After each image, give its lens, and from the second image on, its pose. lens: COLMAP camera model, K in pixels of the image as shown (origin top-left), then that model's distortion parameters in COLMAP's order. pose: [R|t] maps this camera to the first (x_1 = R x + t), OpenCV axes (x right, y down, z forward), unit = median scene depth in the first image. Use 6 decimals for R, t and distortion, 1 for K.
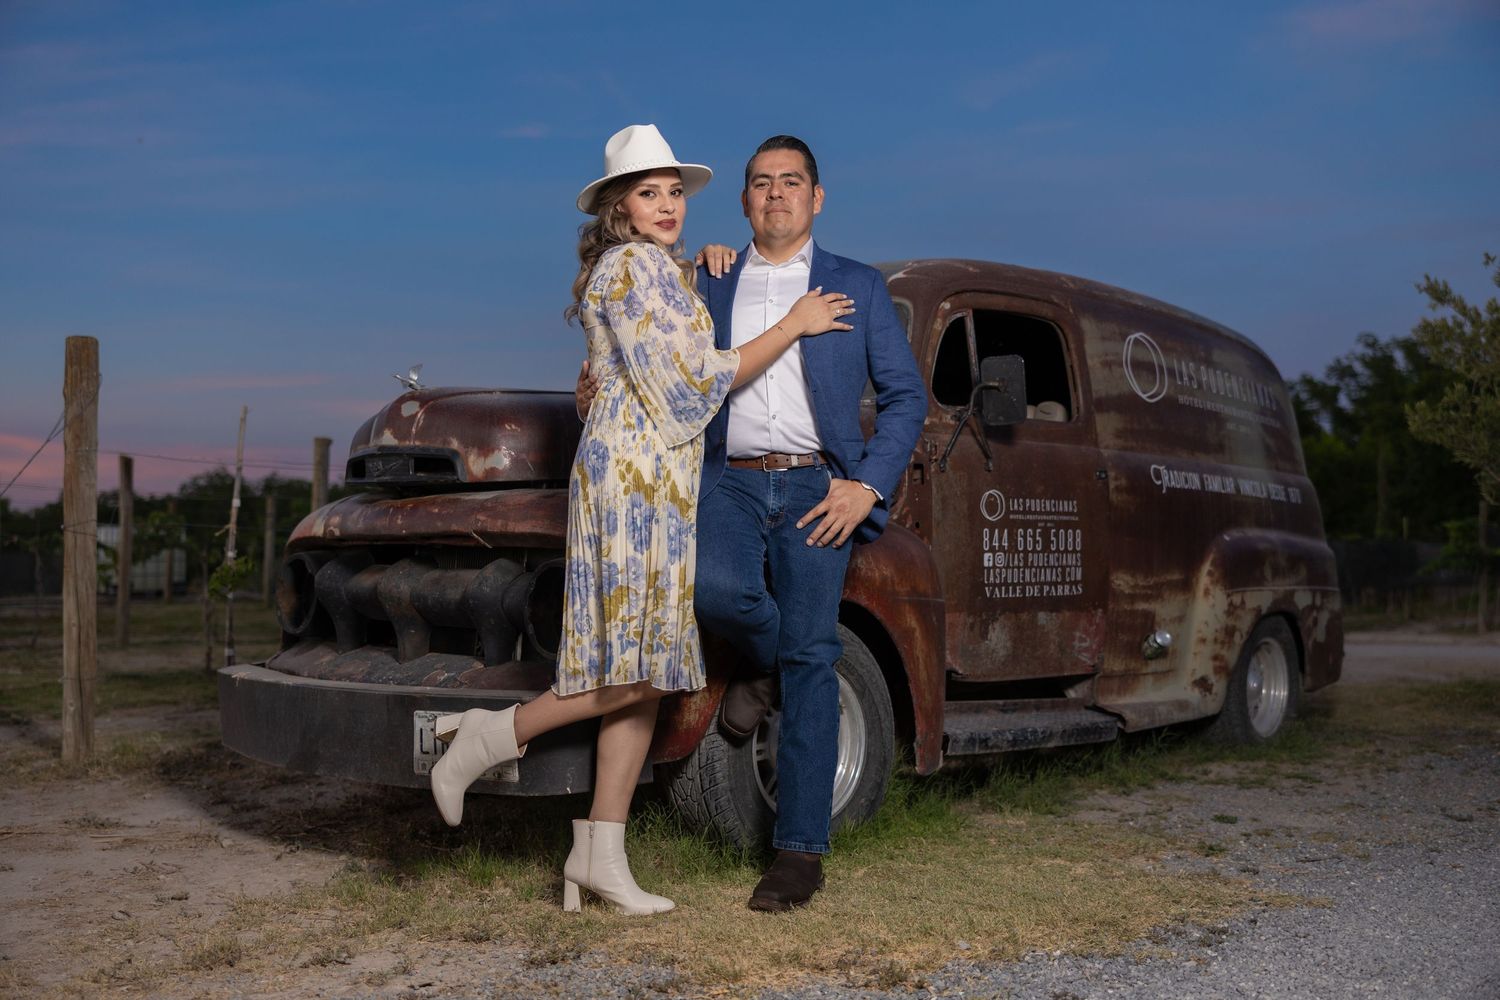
lens RADIAL K [[1420.9, 0, 747.5], [0, 1420.9, 497.2], [0, 0, 1]] dist [0.019622, 0.000000]
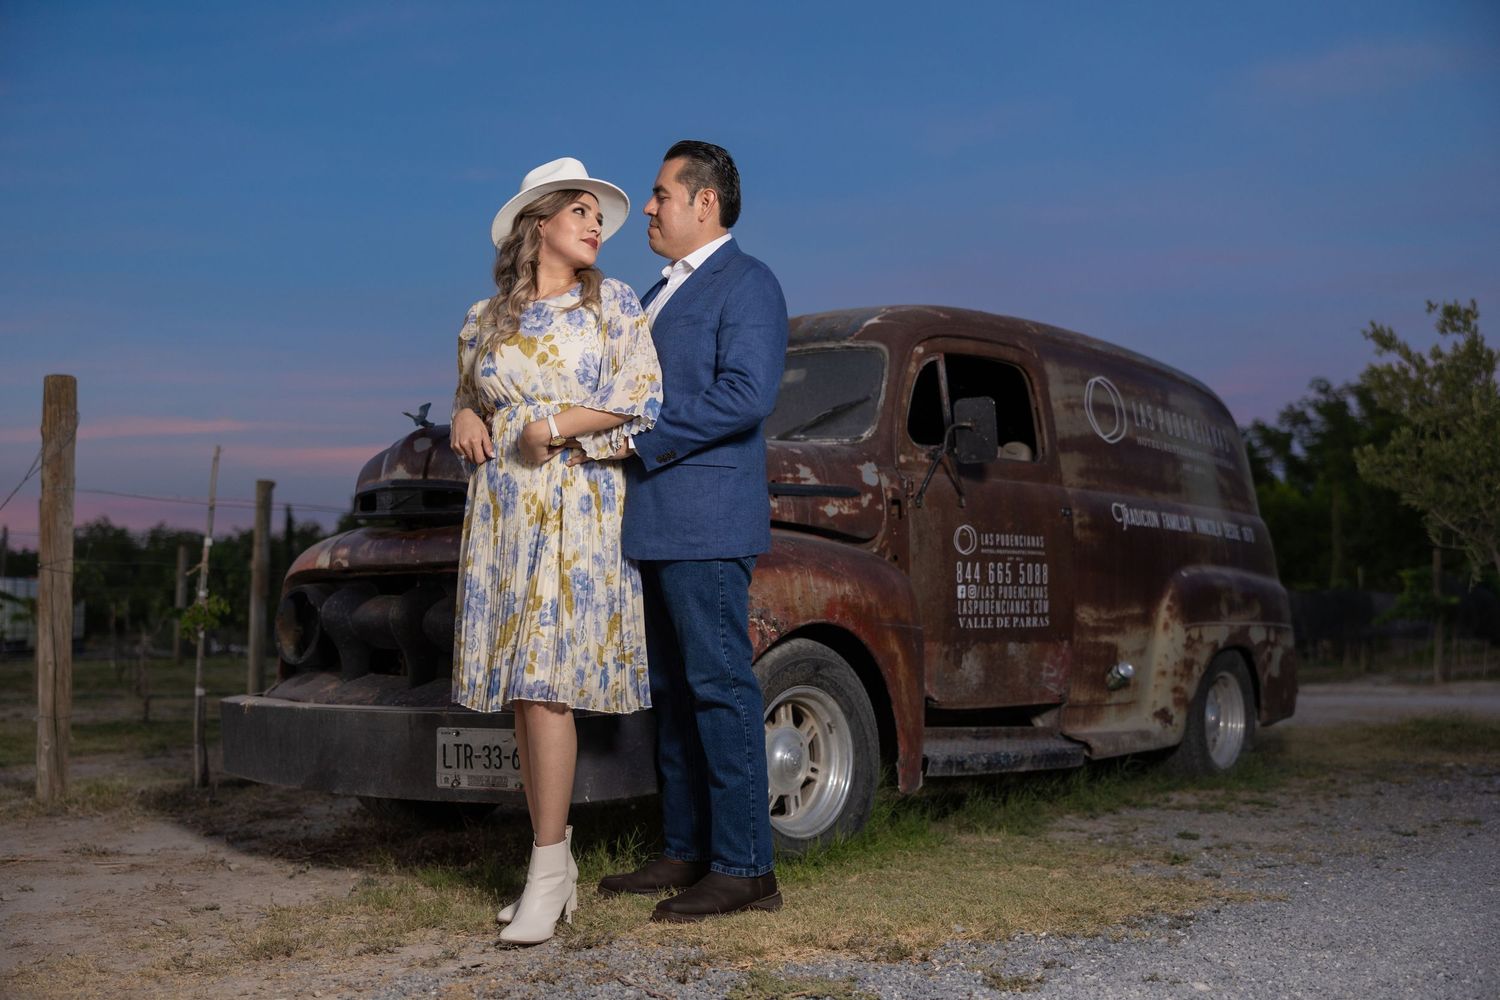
lens RADIAL K [[1523.3, 0, 750.1], [0, 1523.3, 495.1], [0, 0, 1]] dist [0.033102, 0.000000]
pose [[0.998654, 0.000661, 0.051859, -0.043005], [0.001237, 0.999330, -0.036567, 0.013292], [-0.051849, 0.036582, 0.997985, -0.111309]]
